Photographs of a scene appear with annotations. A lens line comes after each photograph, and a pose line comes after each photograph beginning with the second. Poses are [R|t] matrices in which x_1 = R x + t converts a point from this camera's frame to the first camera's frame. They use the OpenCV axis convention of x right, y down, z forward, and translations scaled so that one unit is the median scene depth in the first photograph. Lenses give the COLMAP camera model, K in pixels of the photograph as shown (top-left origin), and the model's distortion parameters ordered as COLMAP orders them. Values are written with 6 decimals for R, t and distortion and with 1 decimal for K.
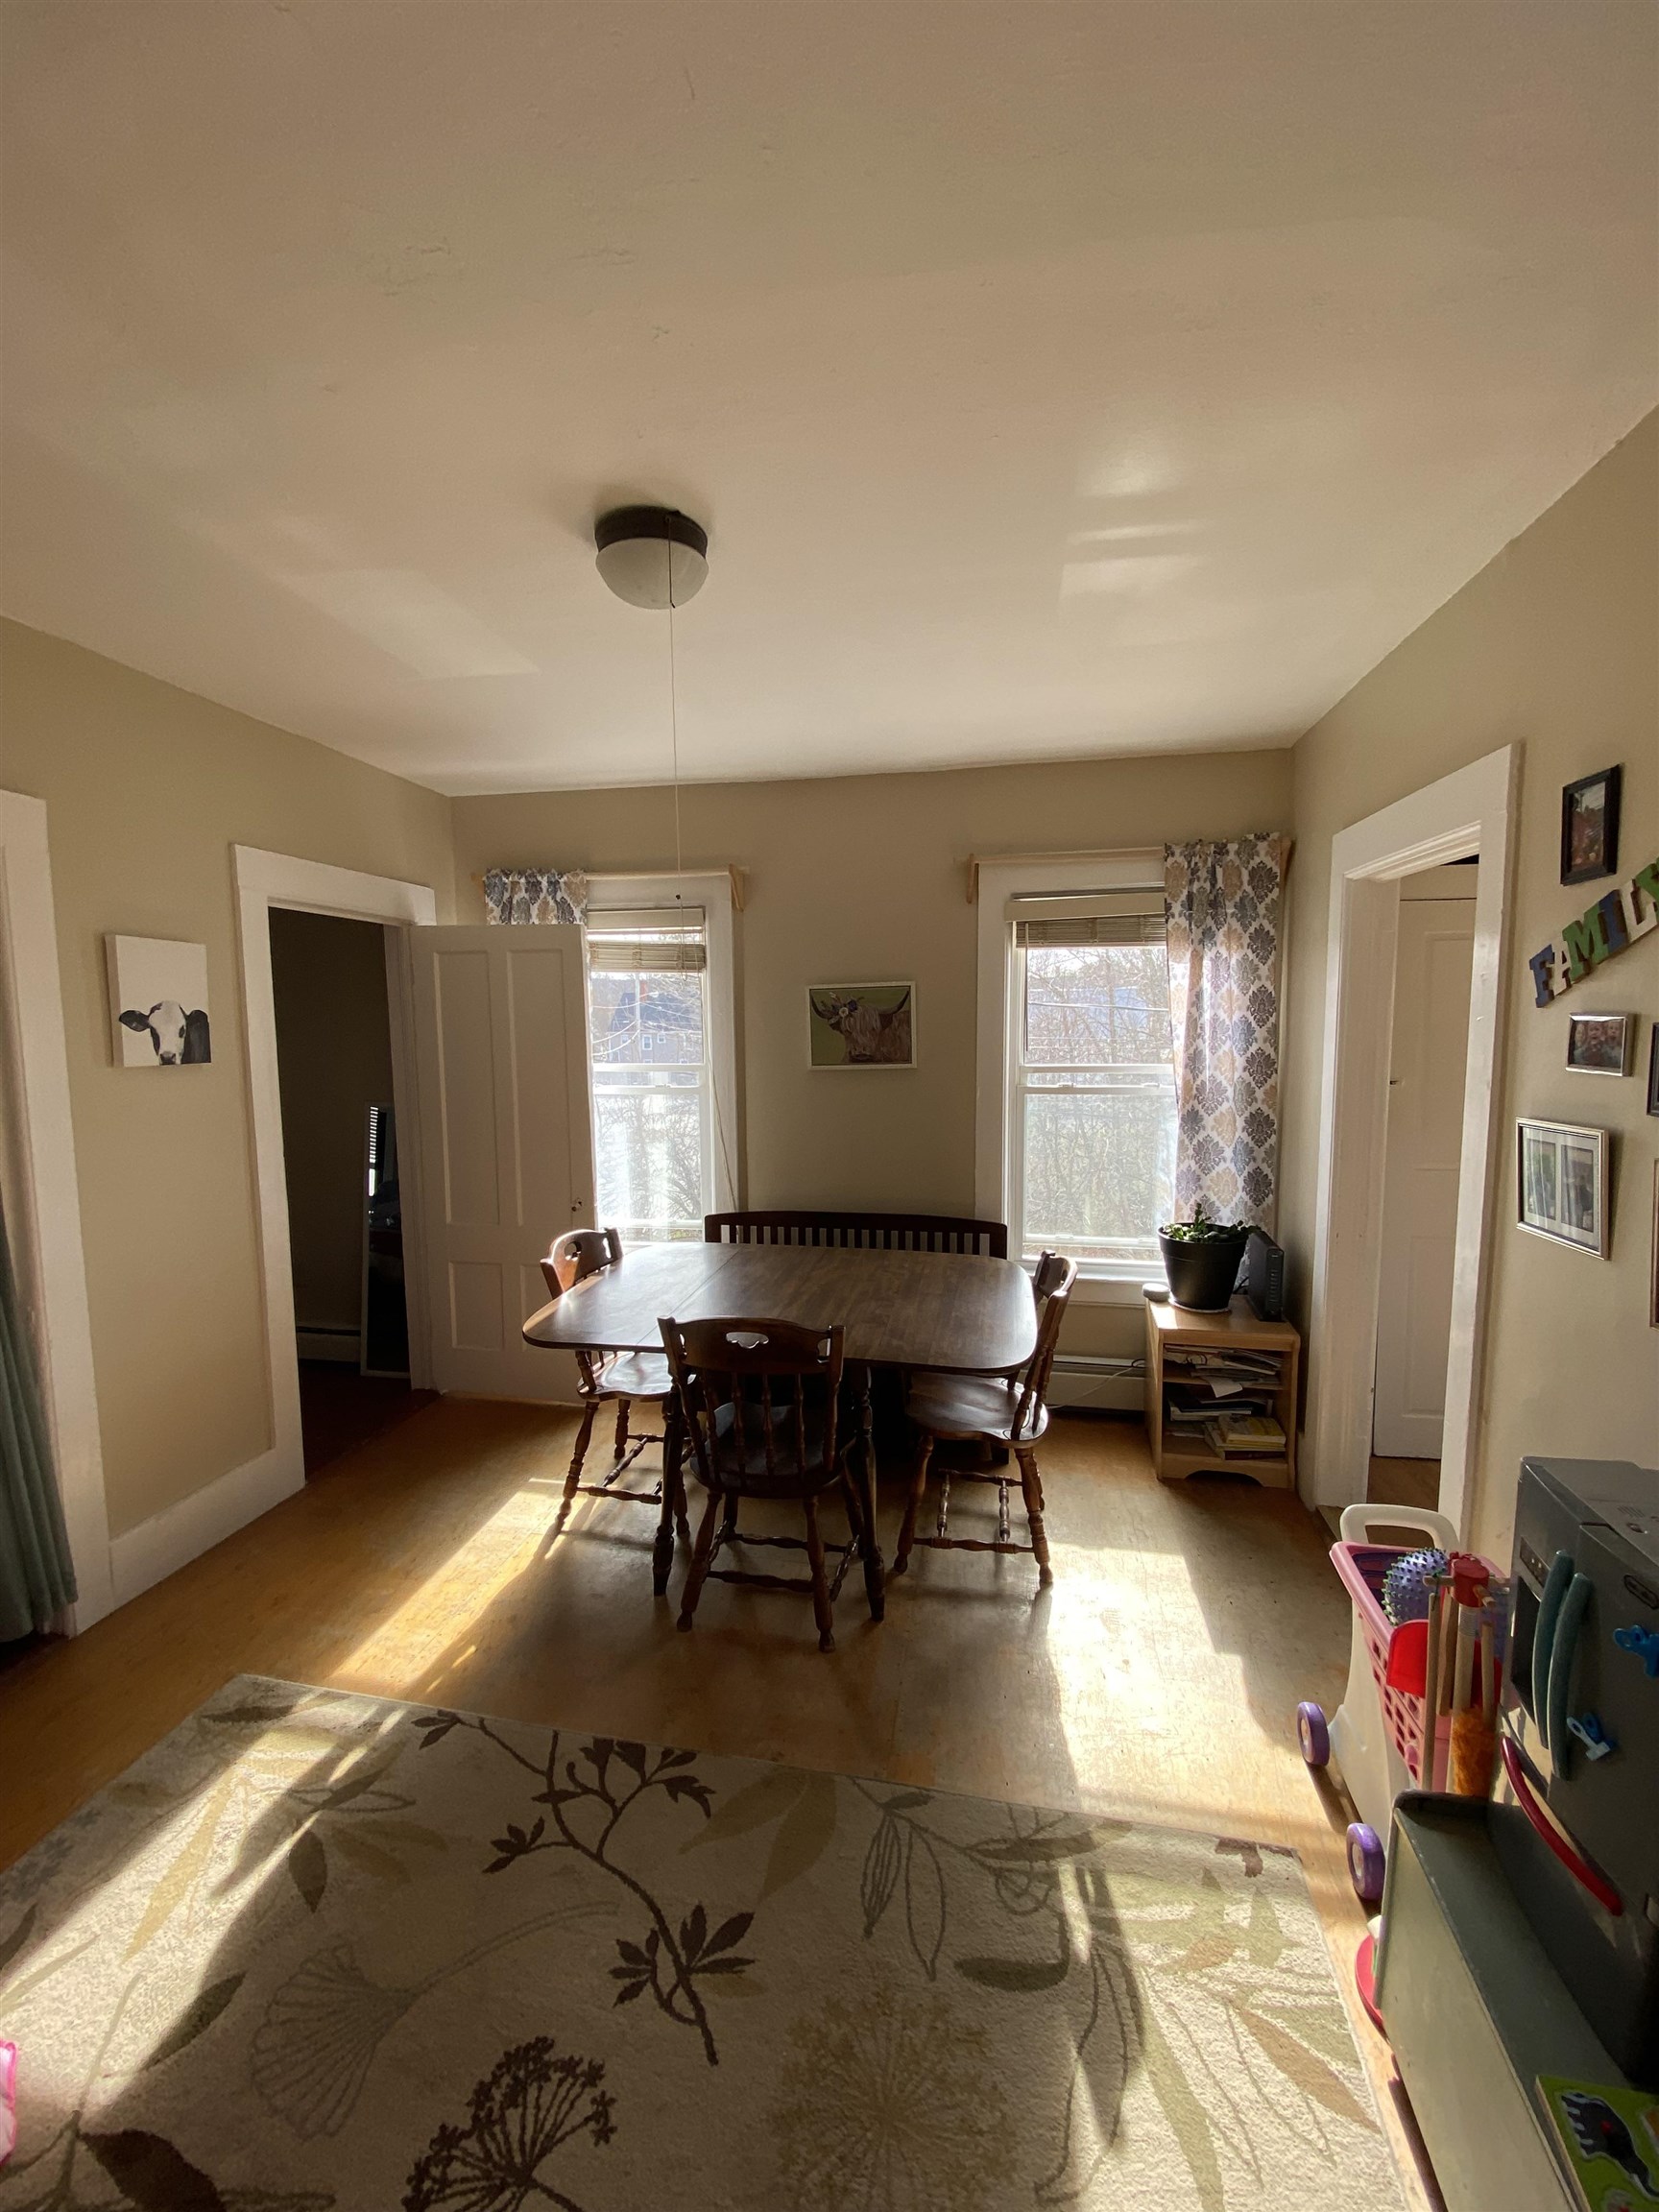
lens RADIAL K [[886.2, 0, 831.7], [0, 886.2, 1109.0], [0, 0, 1]] dist [0.027567, -0.020508]
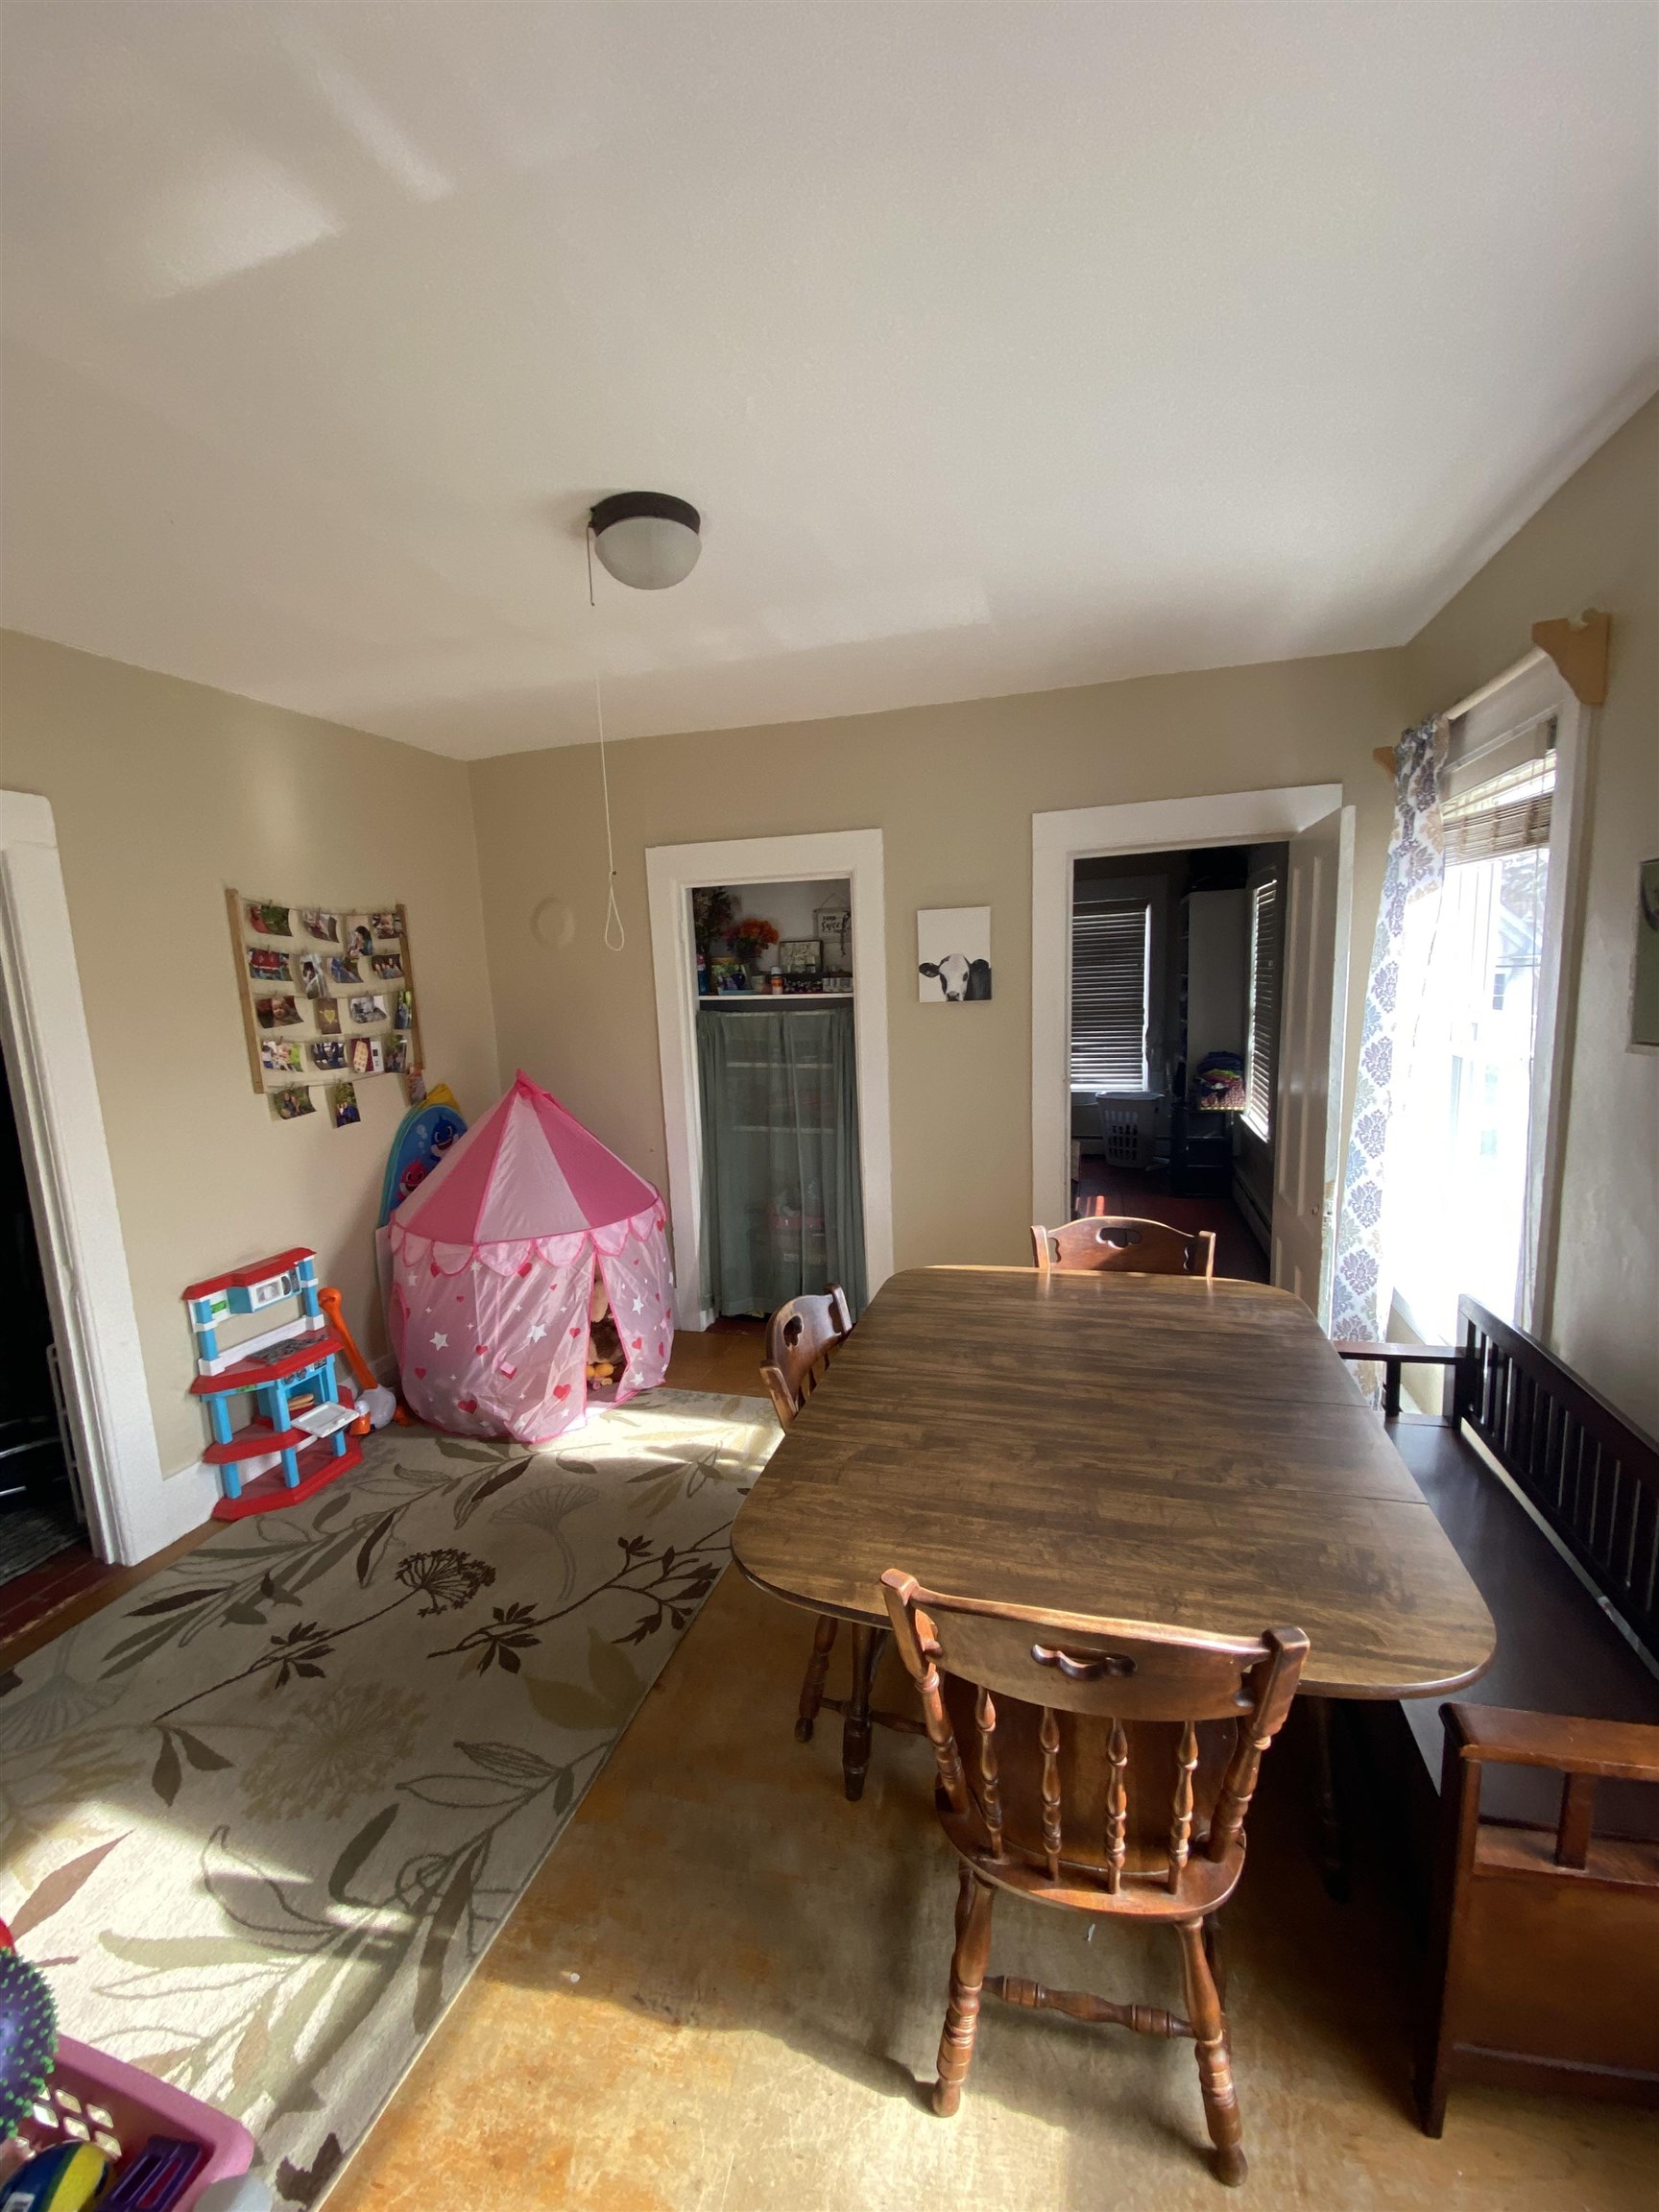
lens RADIAL K [[886.2, 0, 831.7], [0, 886.2, 1109.0], [0, 0, 1]] dist [0.027567, -0.020508]
pose [[-0.083391, 0.163379, -0.983033, 0.929382], [-0.051086, 0.984471, 0.167952, -0.154074], [0.995207, 0.064224, -0.073749, 1.346540]]
